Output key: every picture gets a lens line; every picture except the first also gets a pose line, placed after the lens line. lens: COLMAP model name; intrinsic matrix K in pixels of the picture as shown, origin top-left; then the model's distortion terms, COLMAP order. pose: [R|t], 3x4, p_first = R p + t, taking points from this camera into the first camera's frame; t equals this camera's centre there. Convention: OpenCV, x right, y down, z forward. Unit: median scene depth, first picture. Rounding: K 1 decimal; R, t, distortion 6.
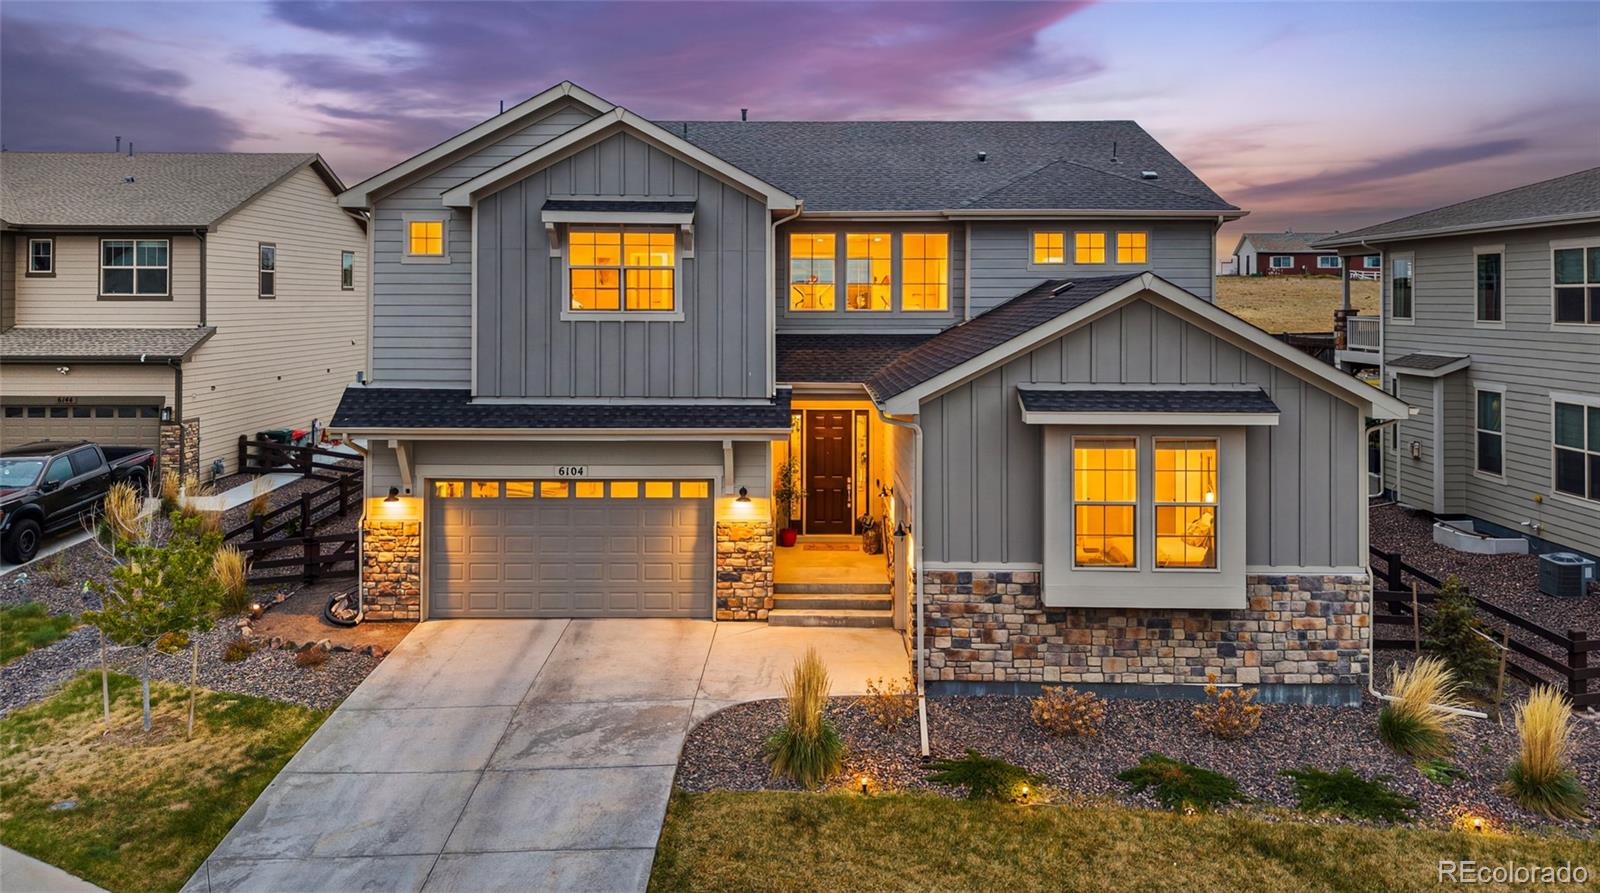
lens RADIAL K [[1103.1, 0, 801.9], [0, 1103.1, 299.1], [0, 0, 1]] dist [-0.034936, 0.002865]
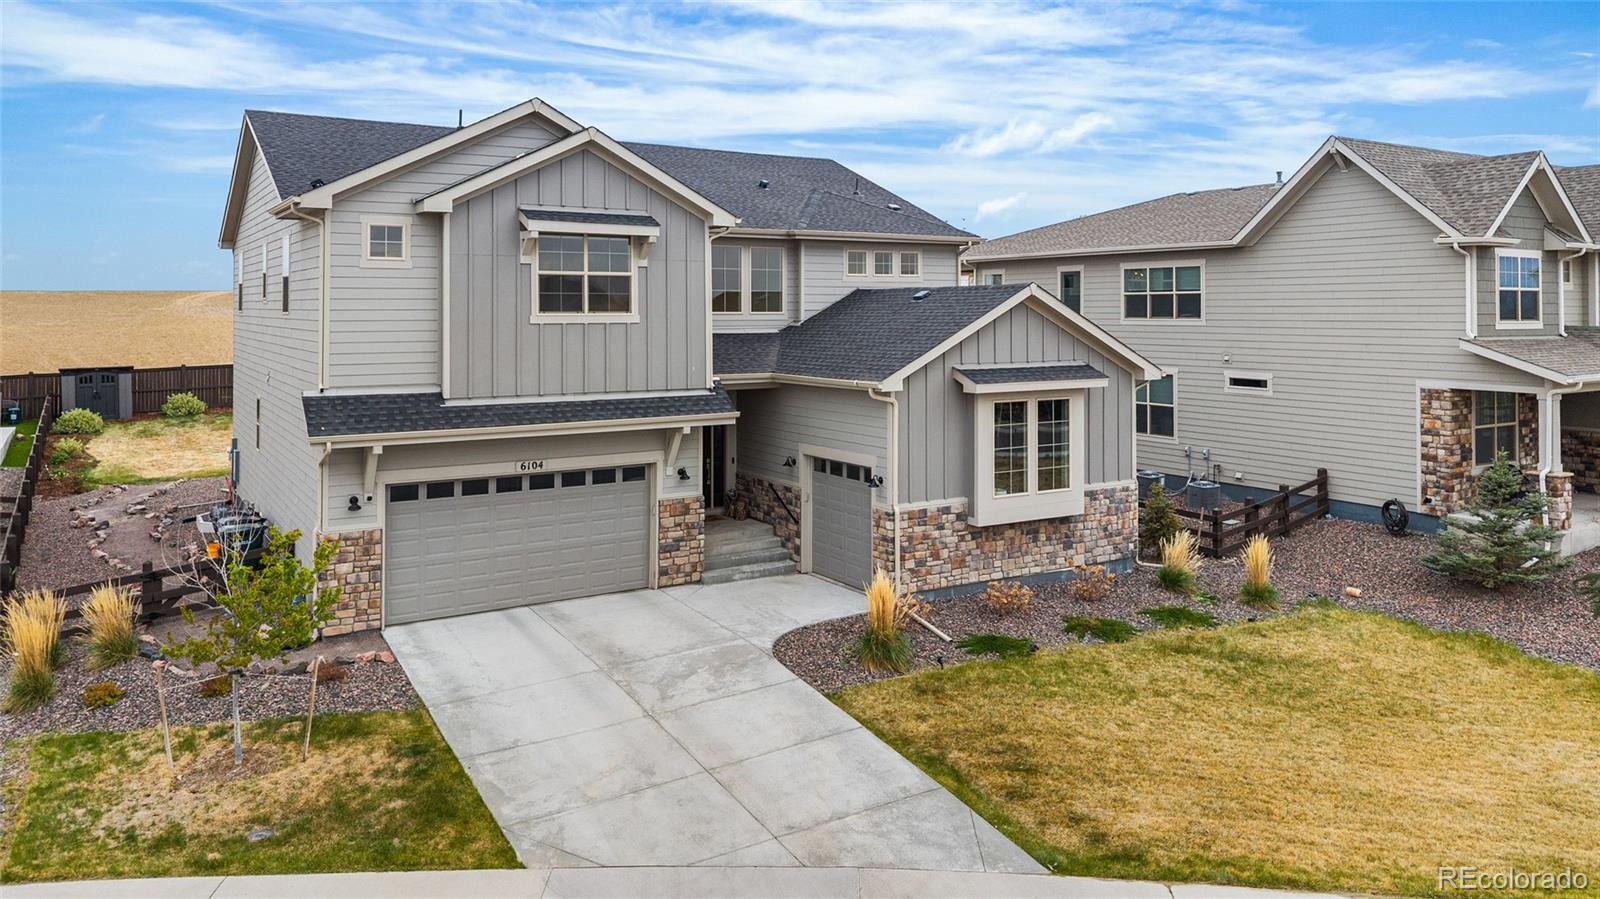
lens RADIAL K [[1119.2, 0, 799.6], [0, 1119.2, 307.2], [0, 0, 1]] dist [-0.060941, -0.001527]
pose [[0.847091, -0.003824, 0.531435, -0.688216], [0.004030, 0.999992, 0.000772, 0.004718], [-0.531433, 0.001488, 0.847099, -0.056582]]
